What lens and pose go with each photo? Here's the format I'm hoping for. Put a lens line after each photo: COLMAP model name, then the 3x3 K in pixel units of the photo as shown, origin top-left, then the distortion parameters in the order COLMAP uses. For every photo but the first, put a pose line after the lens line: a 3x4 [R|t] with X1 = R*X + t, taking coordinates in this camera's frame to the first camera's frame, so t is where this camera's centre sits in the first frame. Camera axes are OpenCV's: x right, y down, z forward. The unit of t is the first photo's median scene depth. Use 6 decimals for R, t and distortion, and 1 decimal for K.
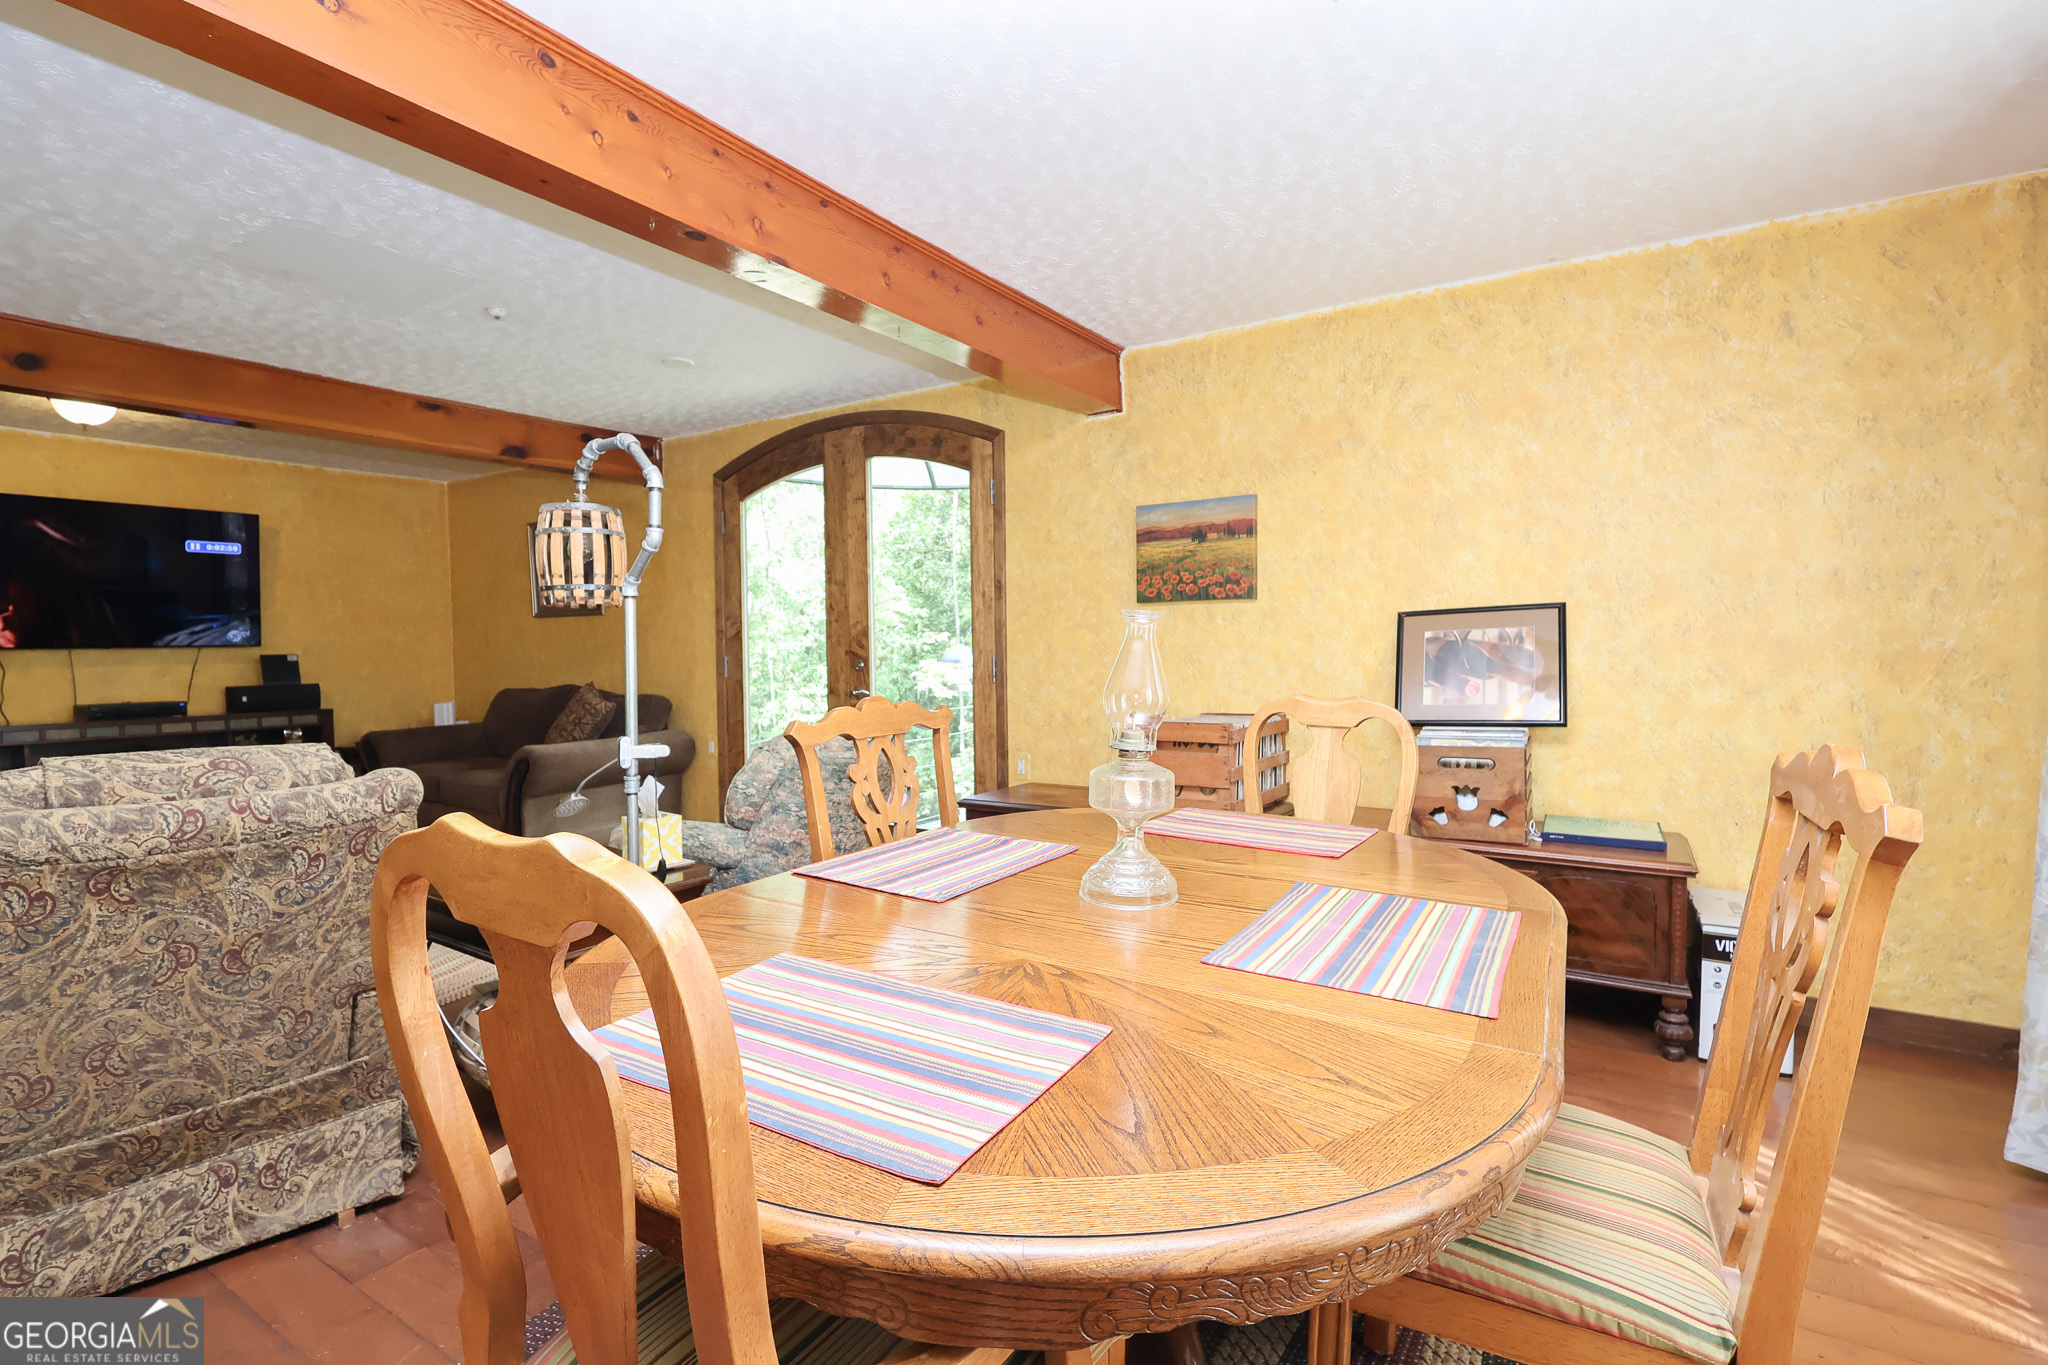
lens RADIAL K [[950.5, 0, 1025.5], [0, 950.5, 681.0], [0, 0, 1]] dist [-0.001111, 0.001316]
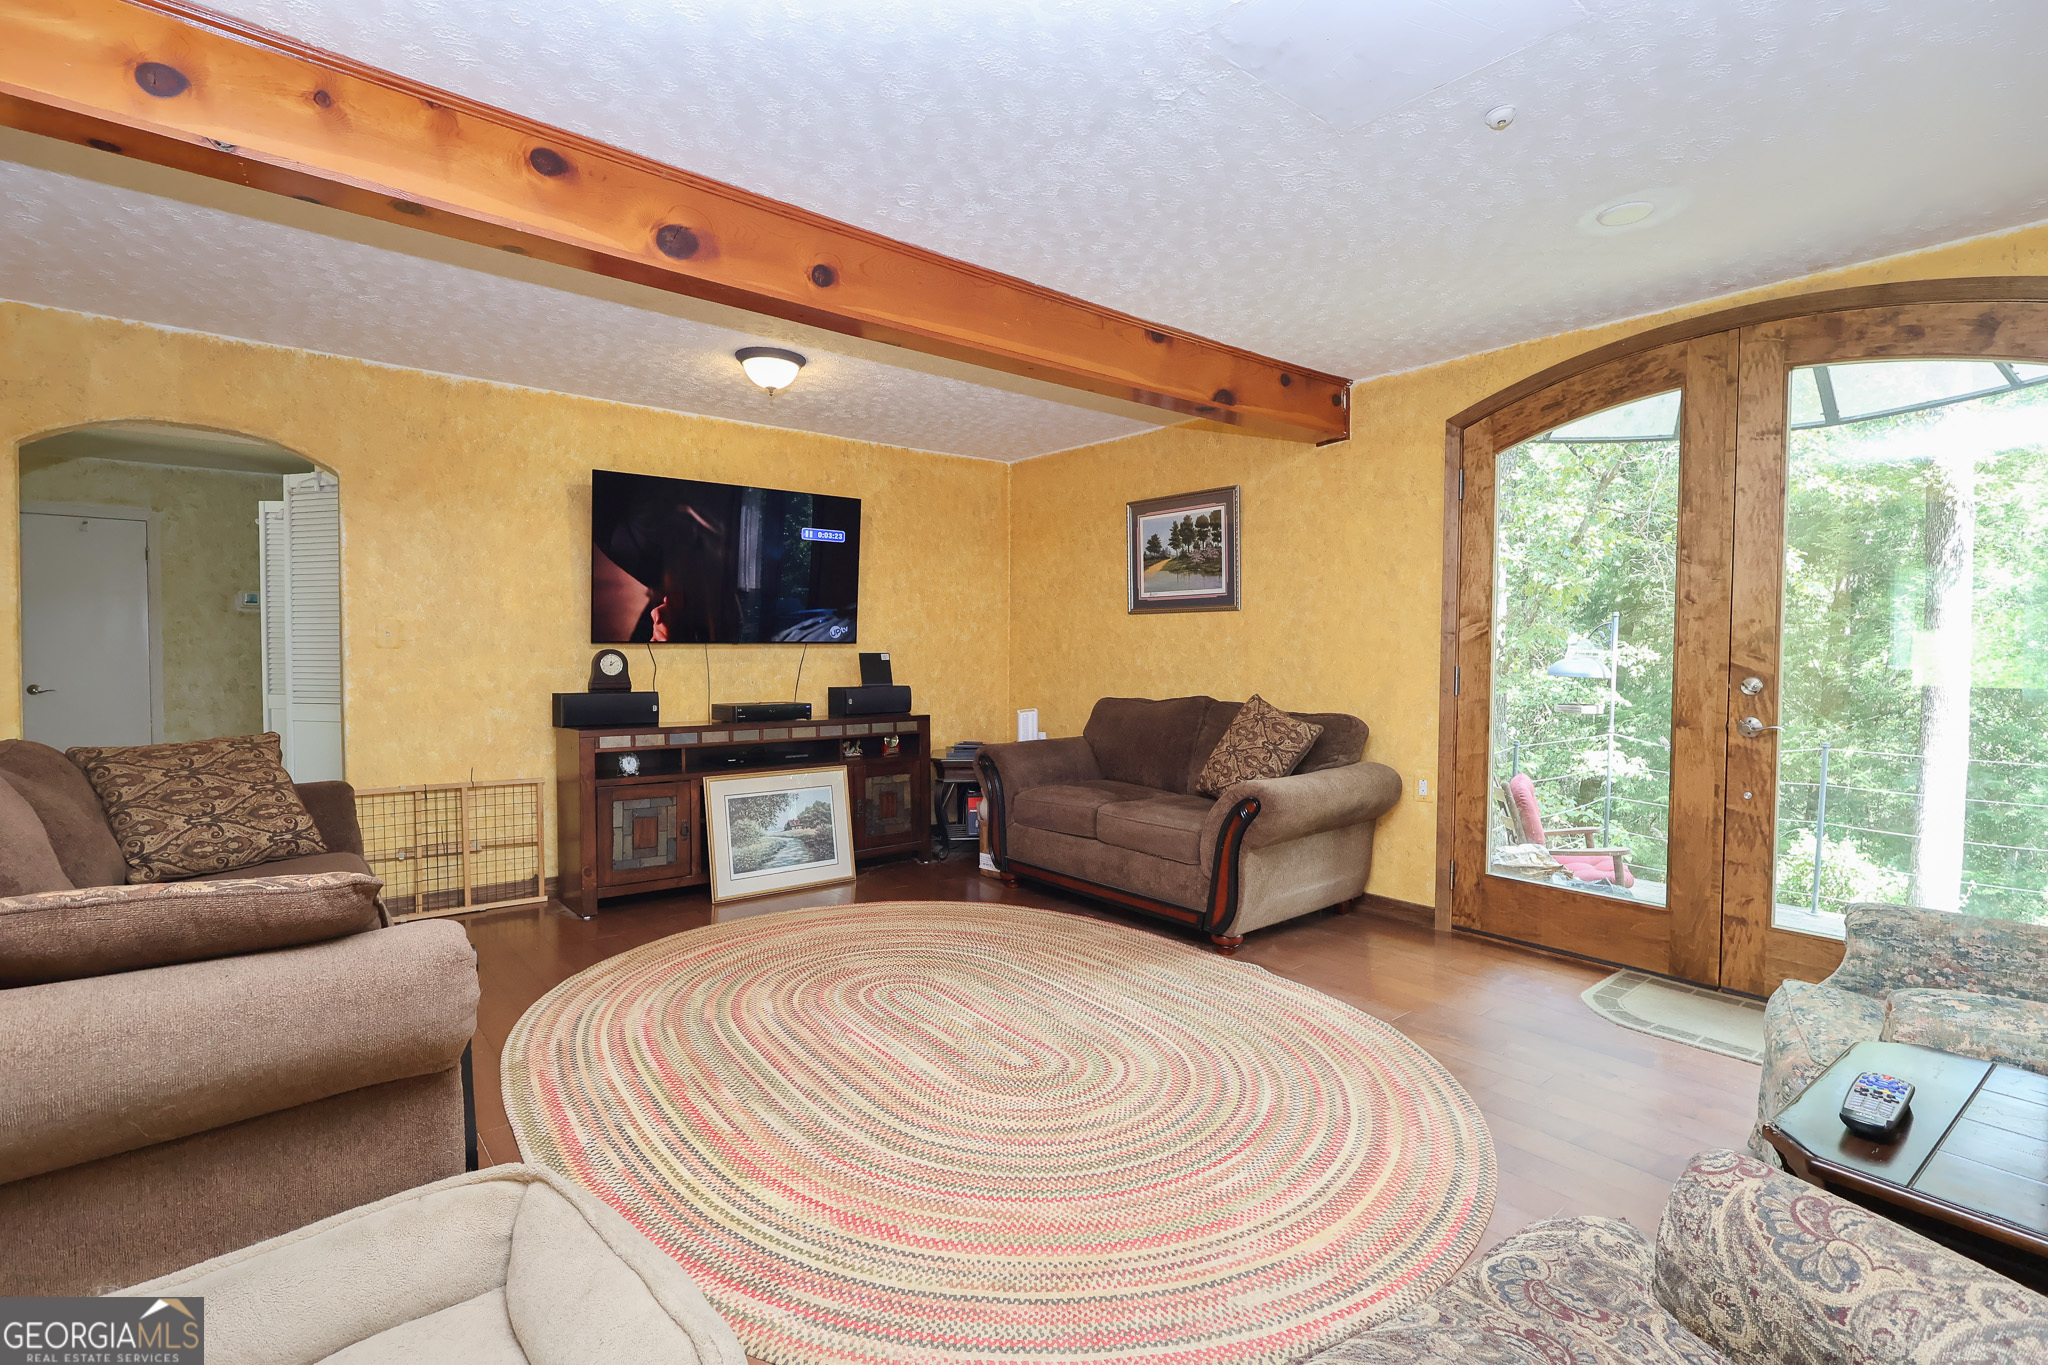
lens RADIAL K [[950.5, 0, 1020.6], [0, 950.5, 681.3], [0, 0, 1]] dist [-0.001111, 0.001316]
pose [[0.952581, 0.026533, -0.303127, -0.415766], [-0.028065, 0.999606, -0.000698, -0.004823], [0.302989, 0.009172, 0.952950, 0.197913]]
